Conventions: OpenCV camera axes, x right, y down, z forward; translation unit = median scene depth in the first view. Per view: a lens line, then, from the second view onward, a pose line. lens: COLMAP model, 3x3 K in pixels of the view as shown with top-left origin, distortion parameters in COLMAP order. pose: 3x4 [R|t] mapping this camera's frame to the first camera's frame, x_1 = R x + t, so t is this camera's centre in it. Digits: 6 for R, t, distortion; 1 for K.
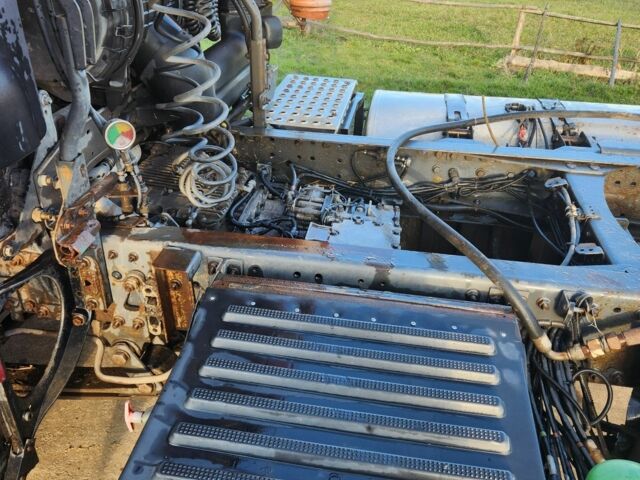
lens RADIAL K [[577.3, 0, 320.0], [0, 577.3, 240.0], [0, 0, 1]] dist [0.090968, -0.087689]
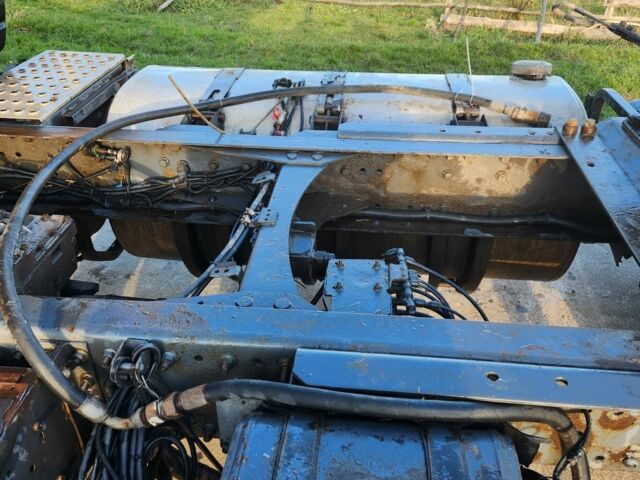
lens RADIAL K [[577.3, 0, 320.0], [0, 577.3, 240.0], [0, 0, 1]] dist [0.090968, -0.087689]
pose [[0.997662, -0.056054, 0.039084, 0.349195], [0.053819, 0.996976, 0.056059, -0.039569], [-0.042108, -0.053825, 0.997662, 0.122015]]
